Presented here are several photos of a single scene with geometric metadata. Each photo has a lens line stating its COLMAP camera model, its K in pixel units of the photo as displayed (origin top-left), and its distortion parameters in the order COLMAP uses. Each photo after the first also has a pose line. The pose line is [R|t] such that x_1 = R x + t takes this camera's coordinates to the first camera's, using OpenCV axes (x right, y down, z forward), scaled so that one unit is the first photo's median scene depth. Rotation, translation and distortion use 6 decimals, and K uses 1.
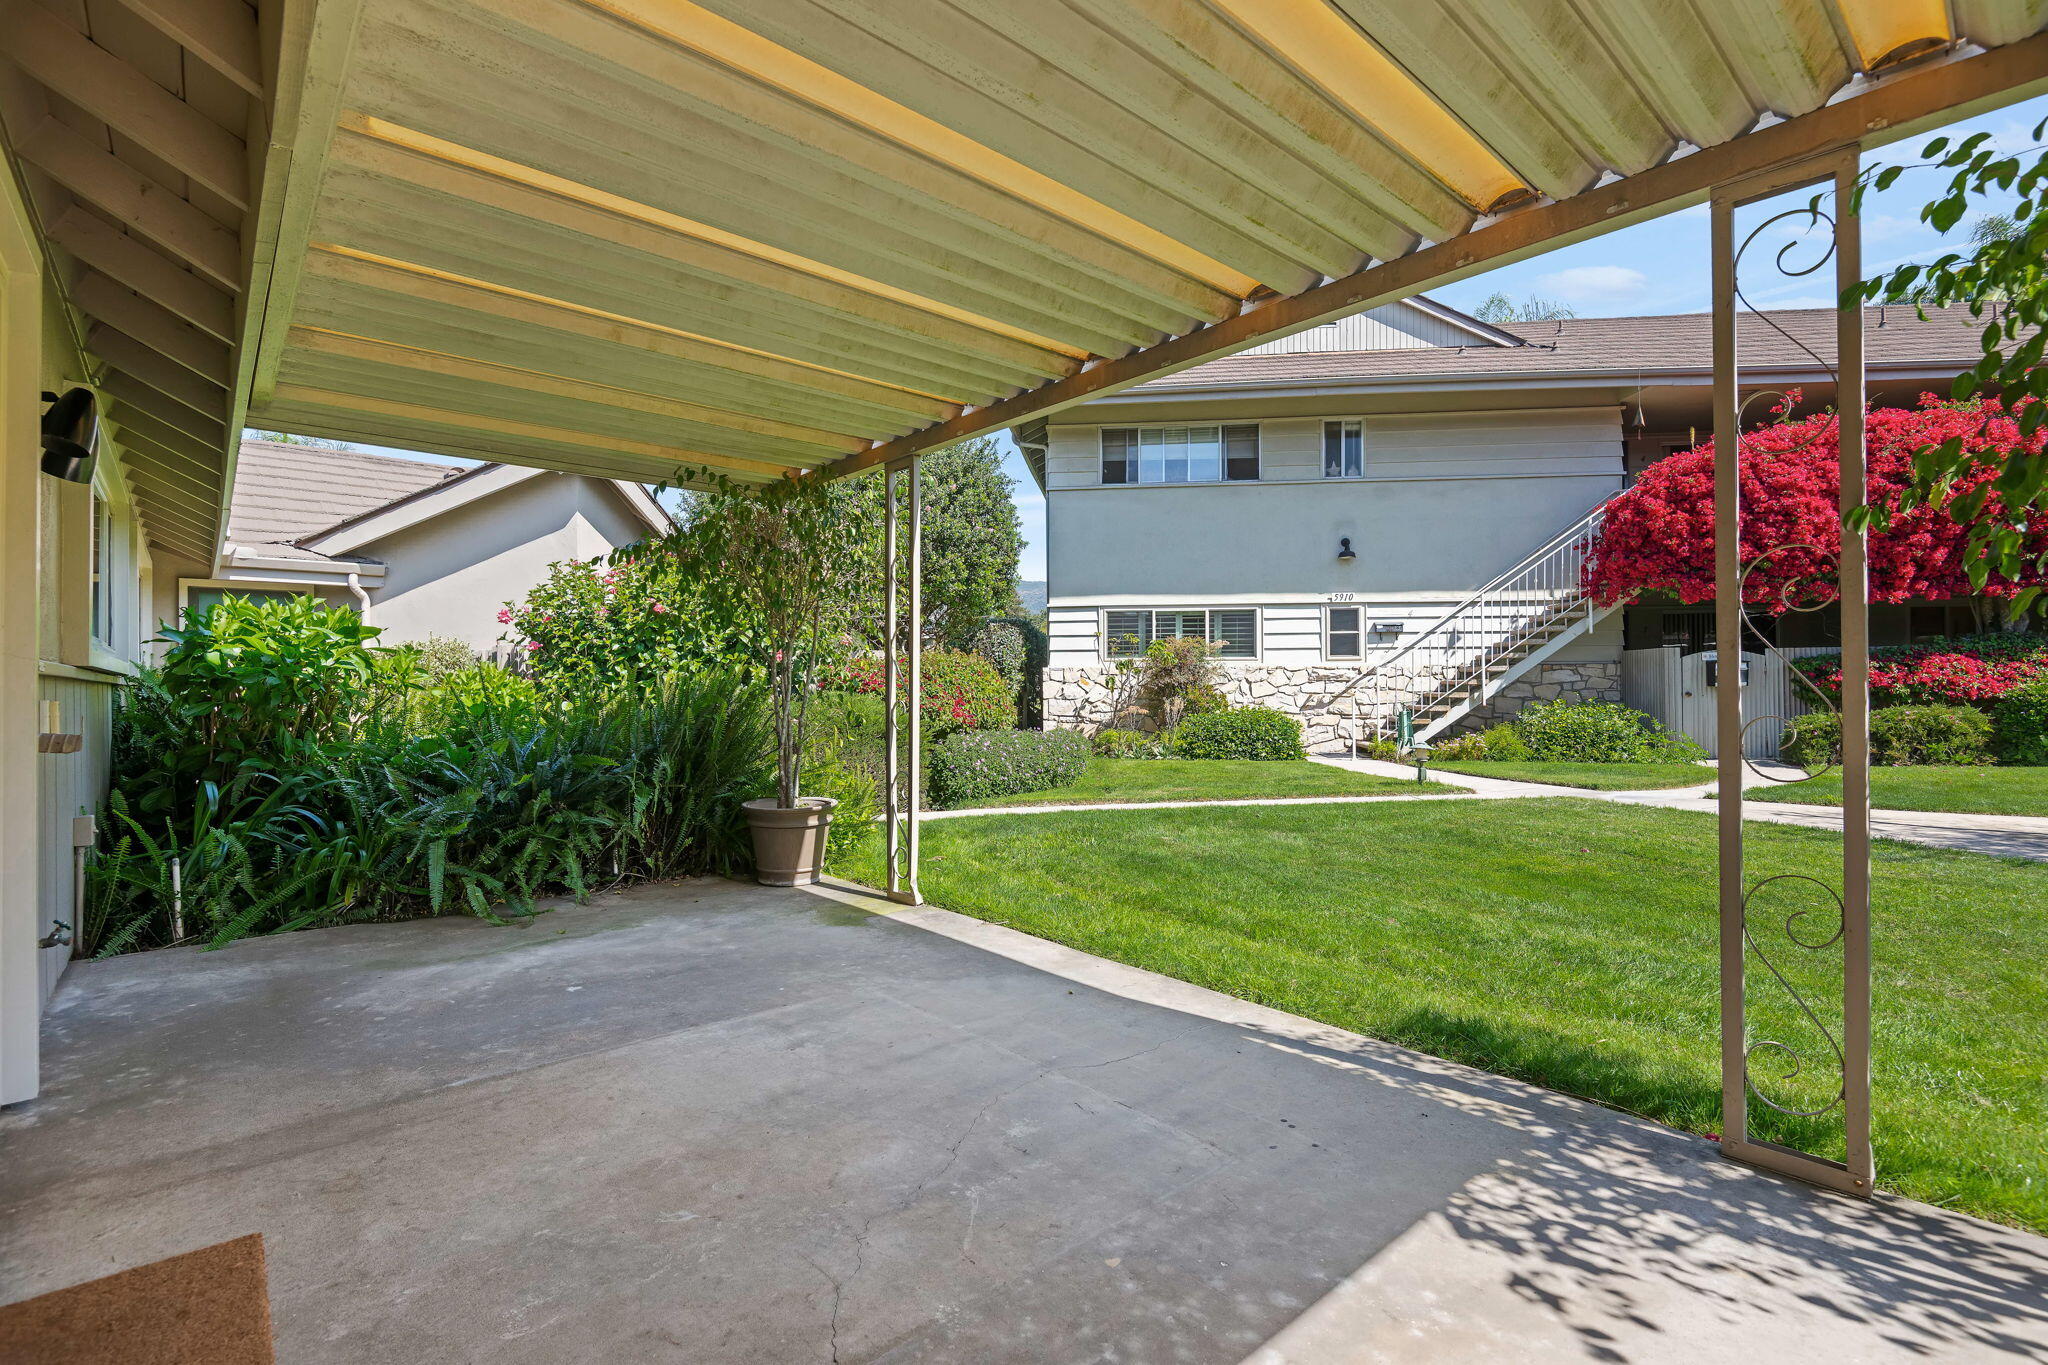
lens RADIAL K [[948.2, 0, 1038.4], [0, 948.2, 693.9], [0, 0, 1]] dist [0.003206, -0.005910]
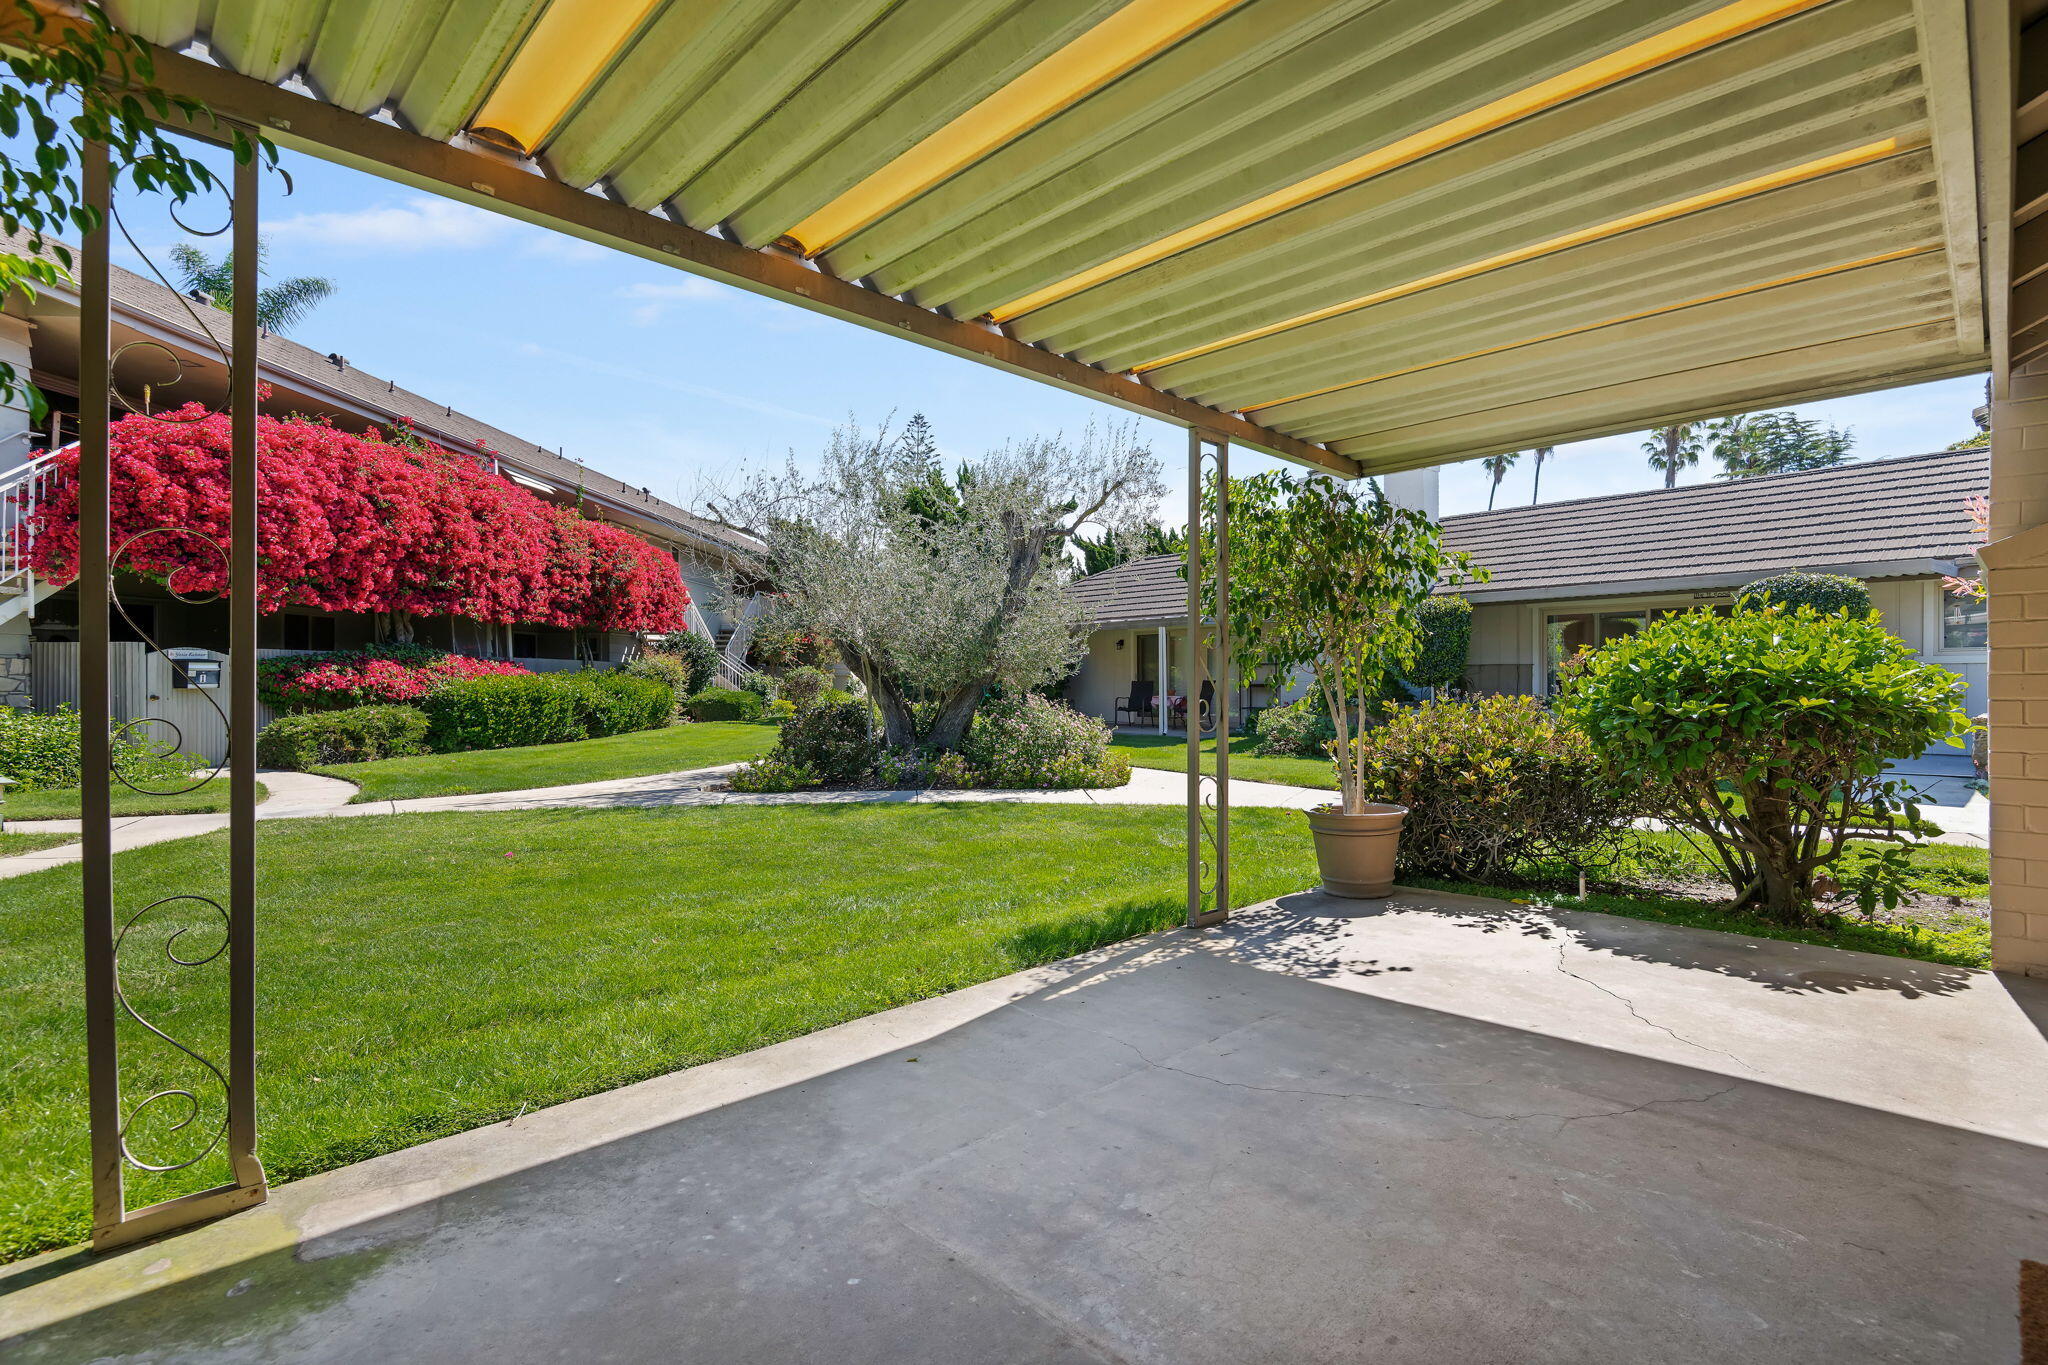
lens RADIAL K [[948.2, 0, 1038.4], [0, 948.2, 693.9], [0, 0, 1]] dist [0.003206, -0.005910]
pose [[-0.051194, -0.004798, 0.998677, -1.014588], [0.008589, 0.999949, 0.005244, -0.003233], [-0.998652, 0.008846, -0.051151, 1.208476]]
